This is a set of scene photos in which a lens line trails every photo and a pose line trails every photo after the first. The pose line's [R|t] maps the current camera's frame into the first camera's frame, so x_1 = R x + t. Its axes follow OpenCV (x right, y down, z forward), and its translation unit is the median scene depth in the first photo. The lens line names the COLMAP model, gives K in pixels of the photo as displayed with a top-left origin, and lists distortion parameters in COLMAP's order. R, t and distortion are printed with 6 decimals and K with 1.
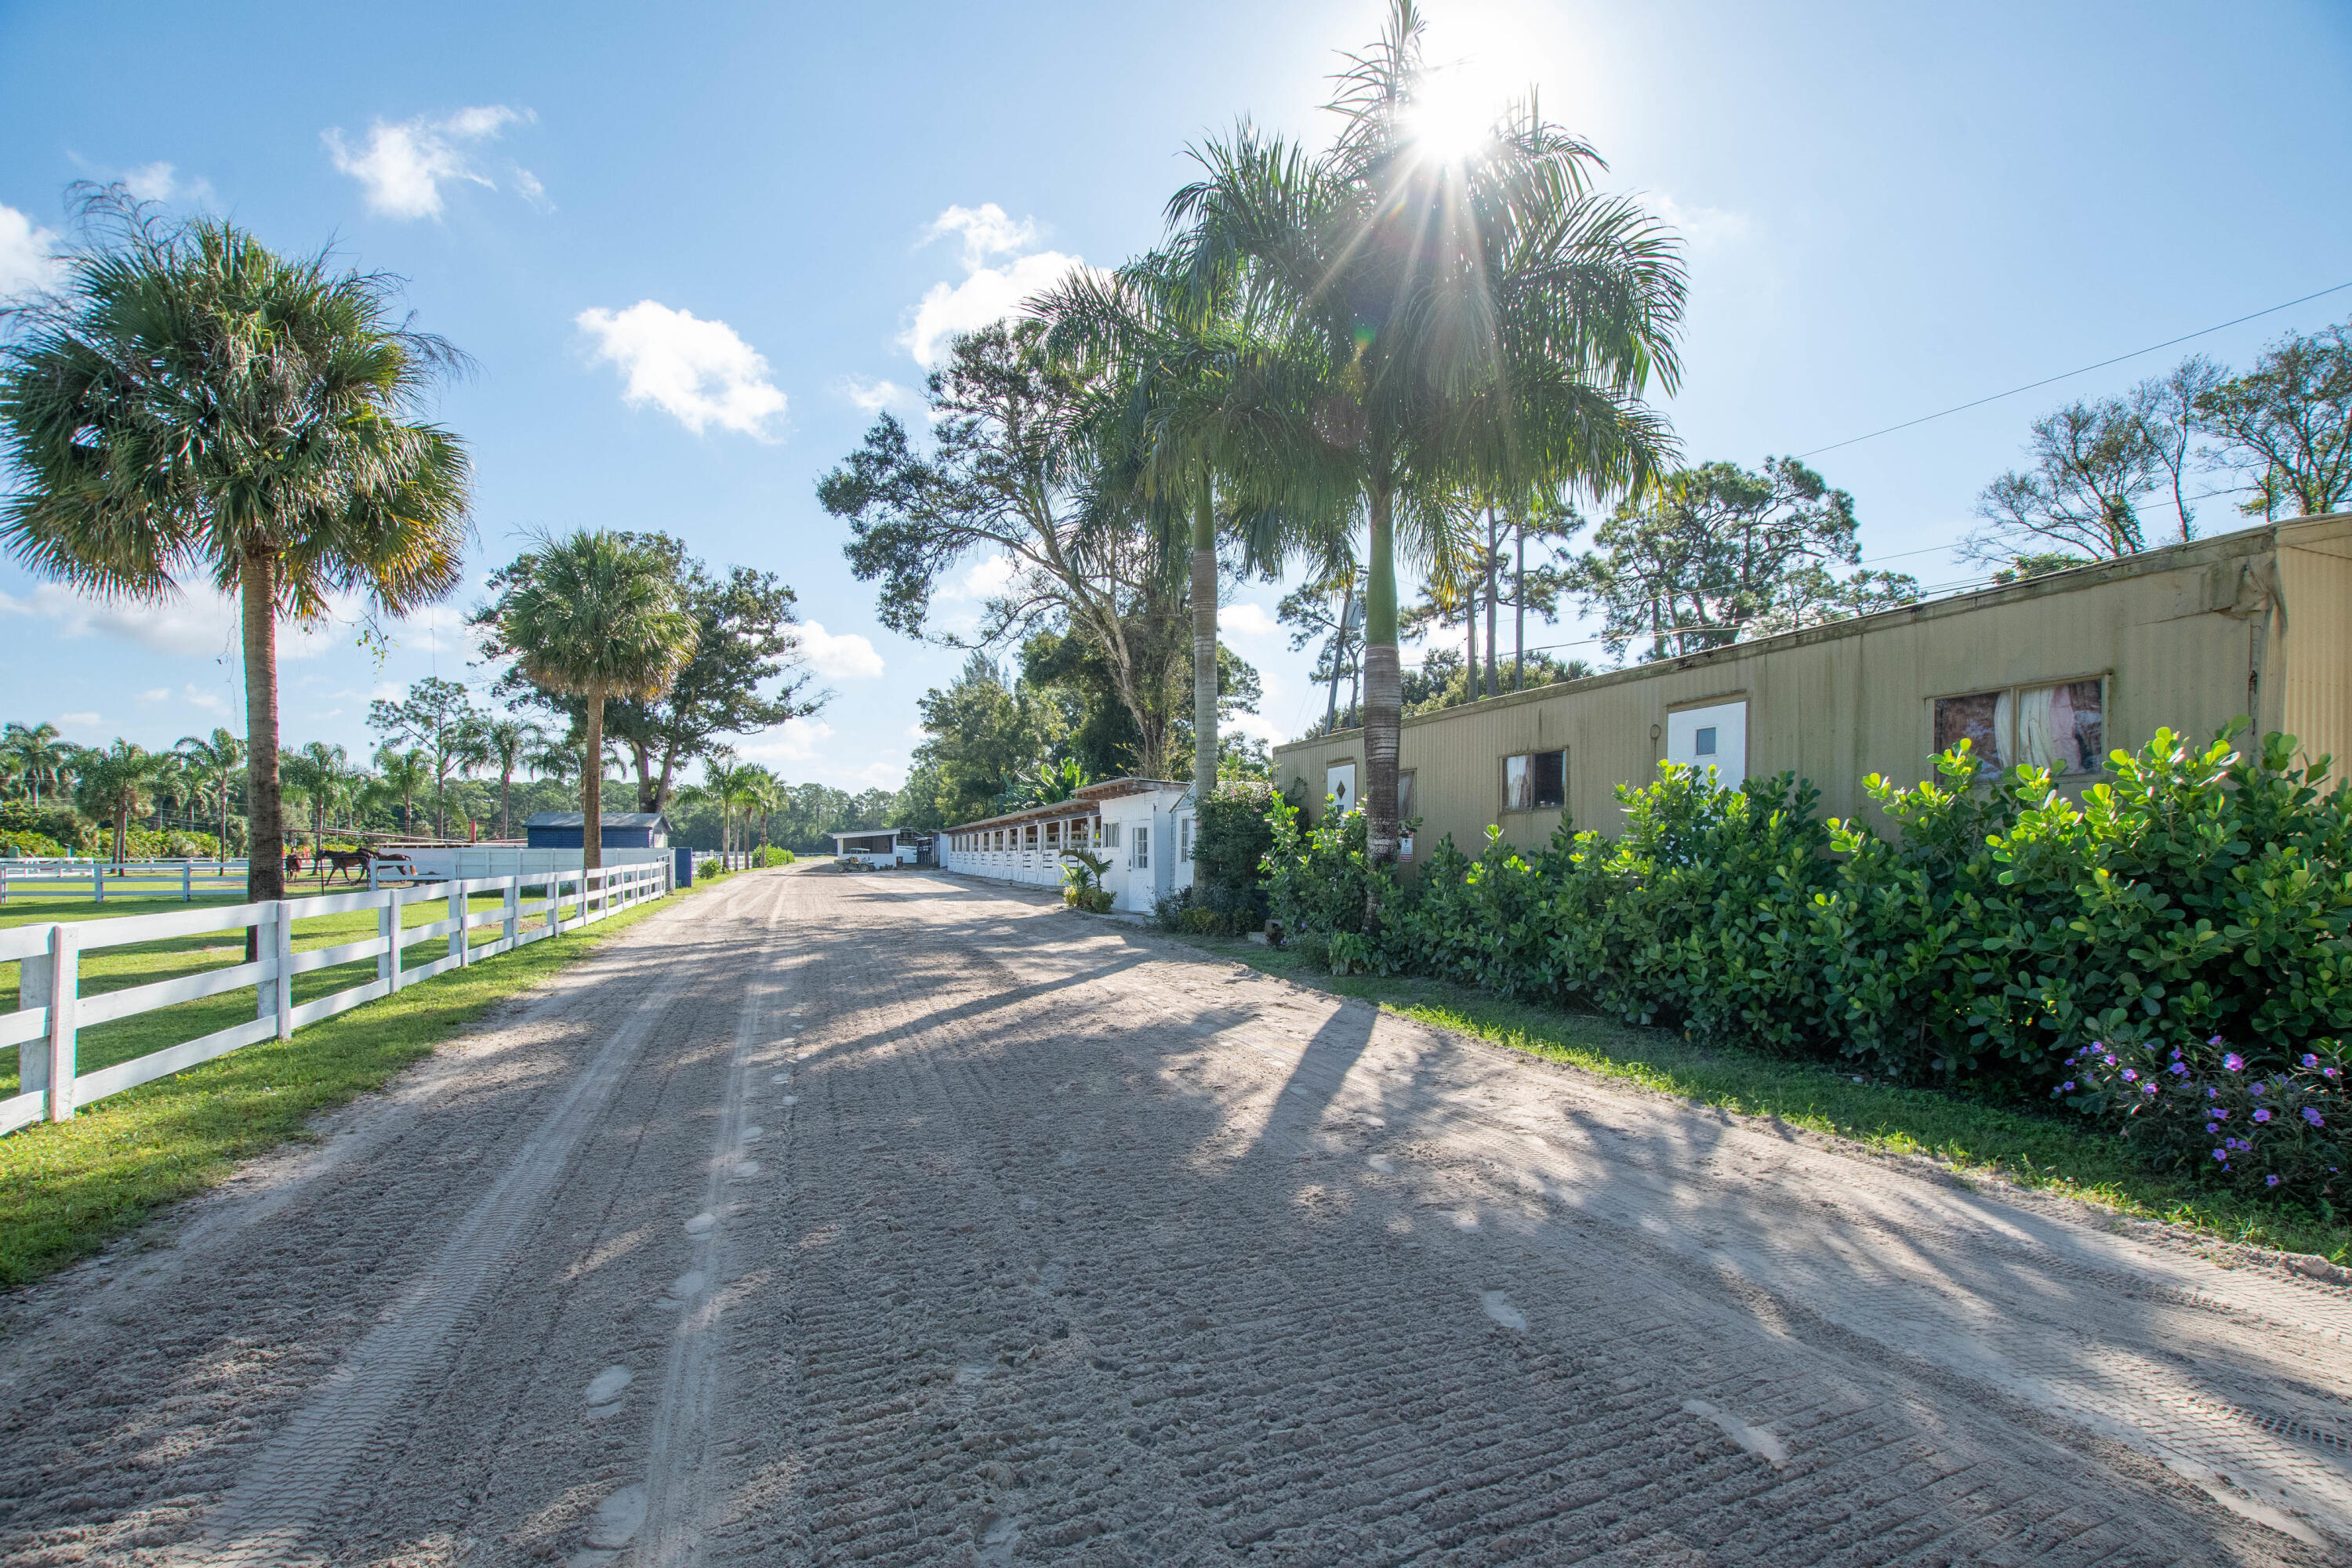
lens RADIAL K [[1123.7, 0, 1188.3], [0, 1123.7, 869.1], [0, 0, 1]] dist [-0.037251, 0.005649]
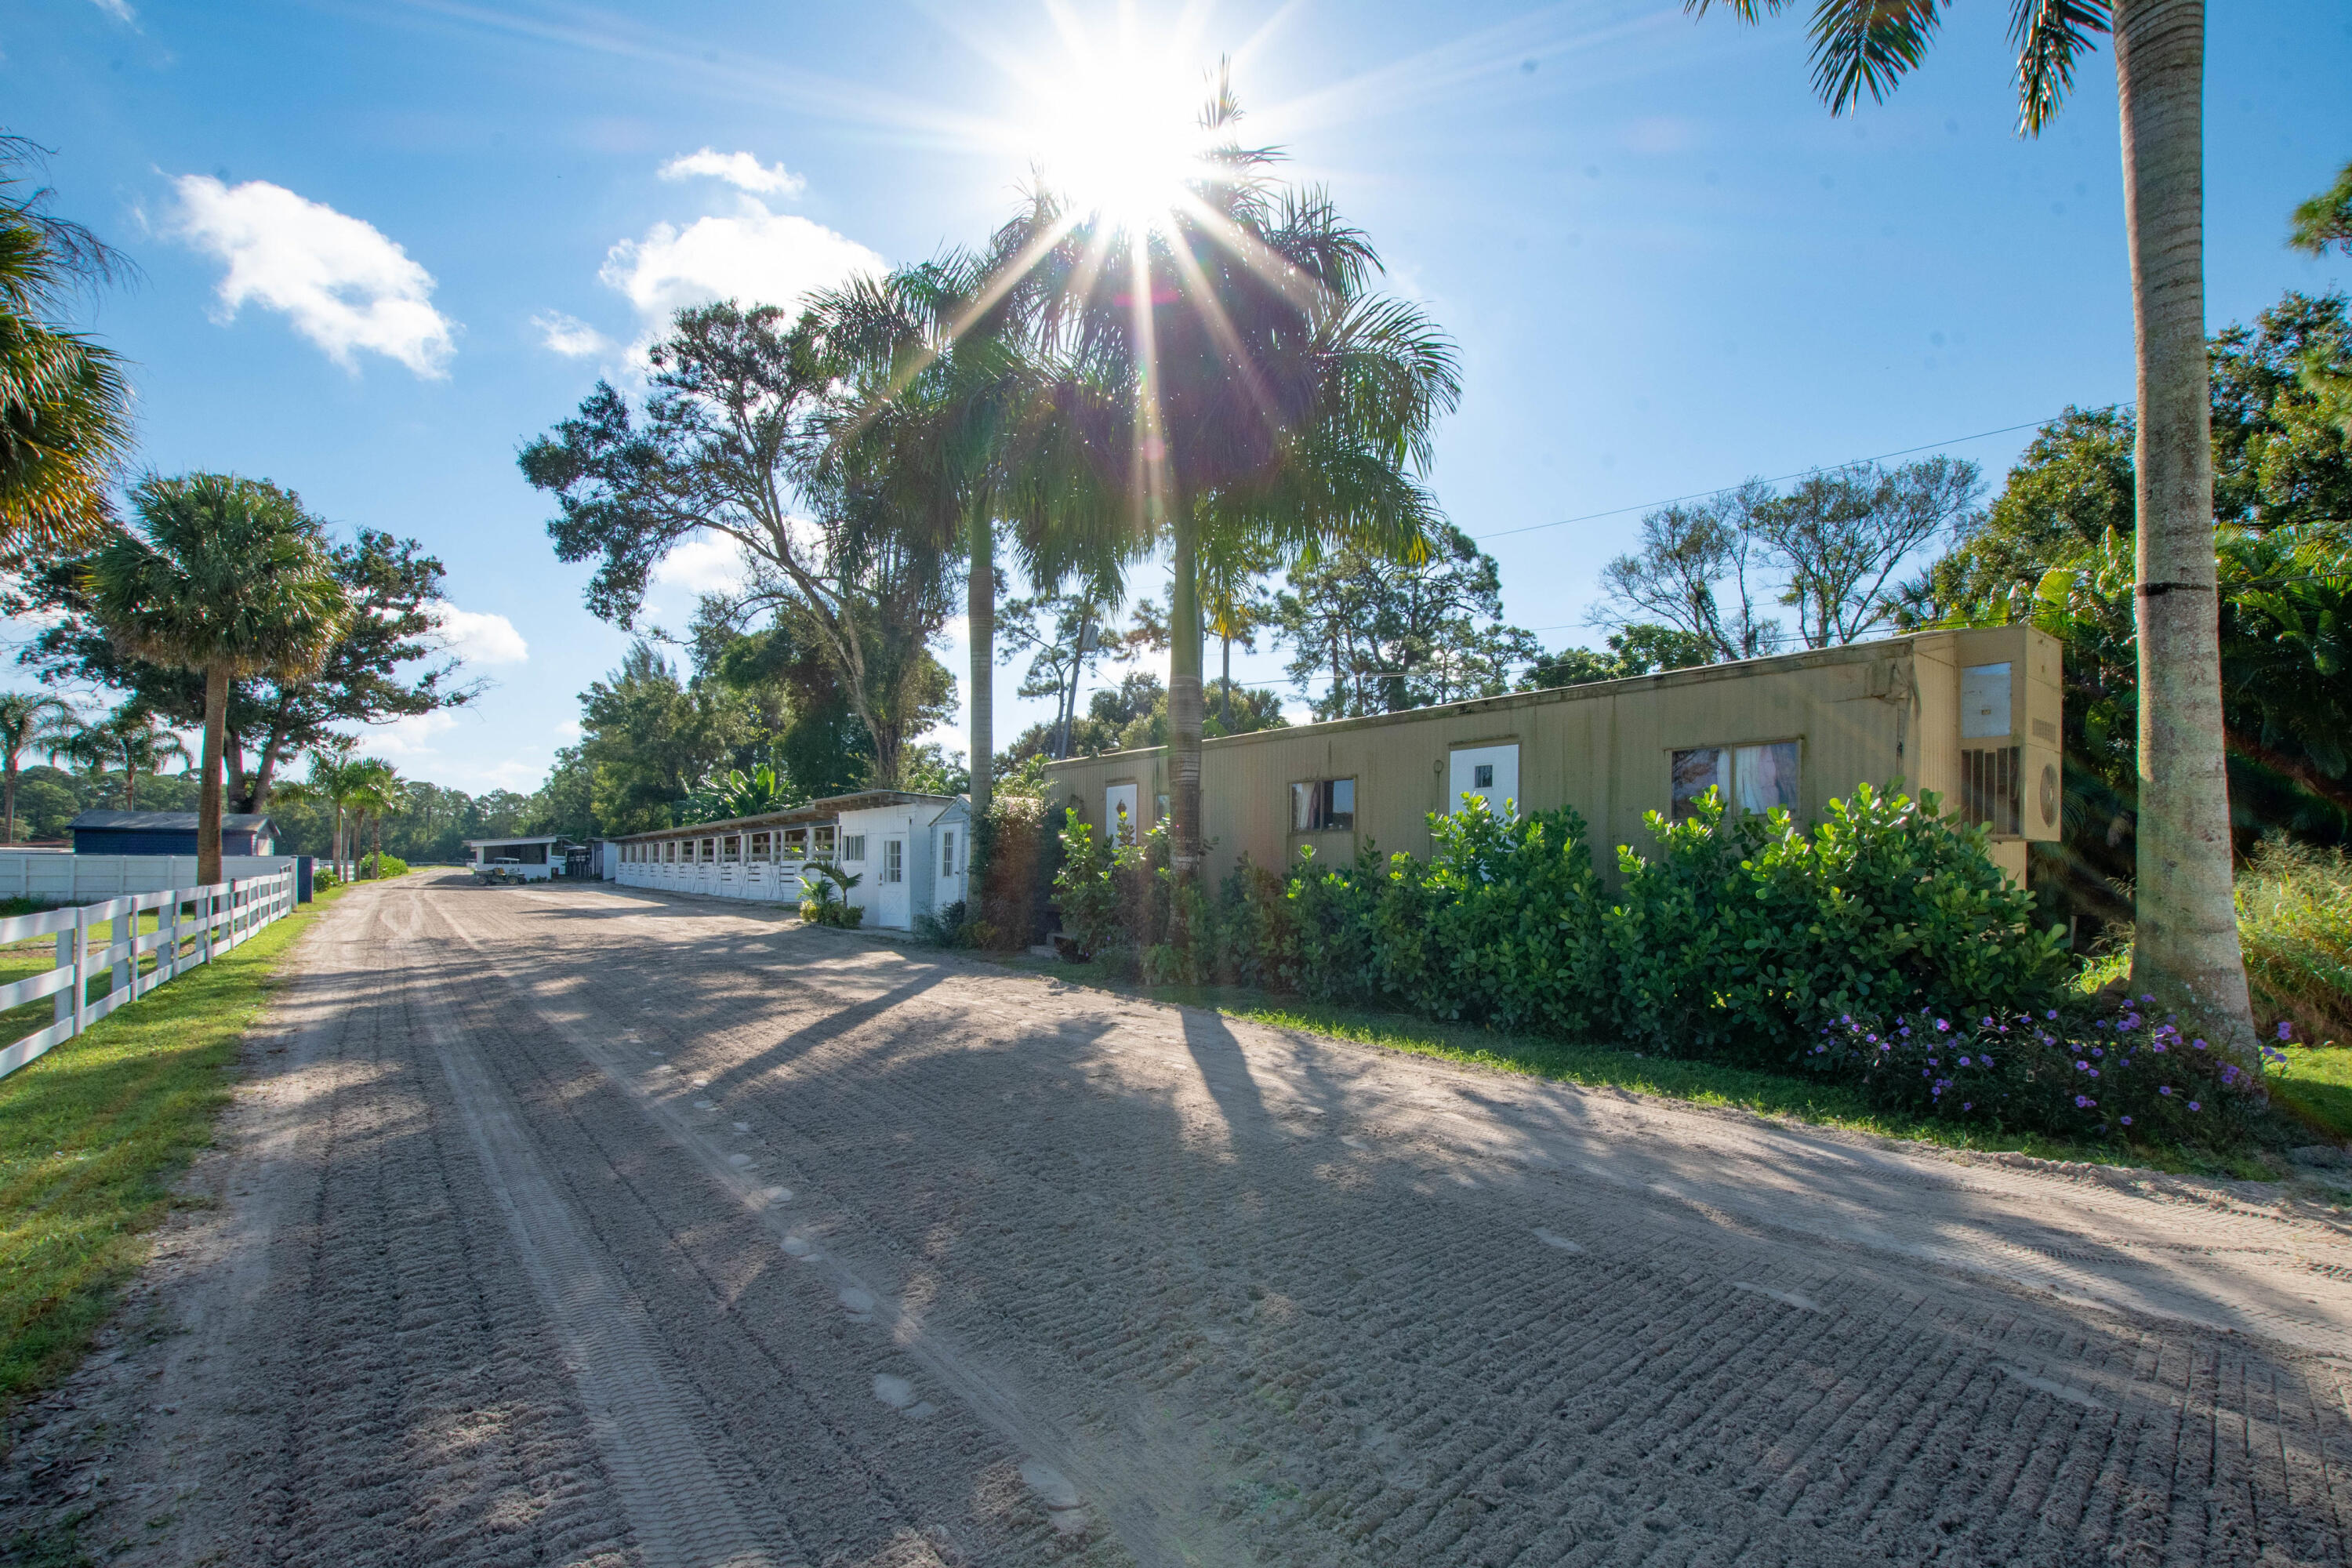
lens RADIAL K [[1123.7, 0, 1218.4], [0, 1123.7, 862.6], [0, 0, 1]] dist [-0.037251, 0.005649]
pose [[0.946682, 0.007960, 0.322071, -0.126407], [-0.002307, 0.999837, -0.017932, -0.001551], [-0.322161, 0.016233, 0.946546, -0.018843]]
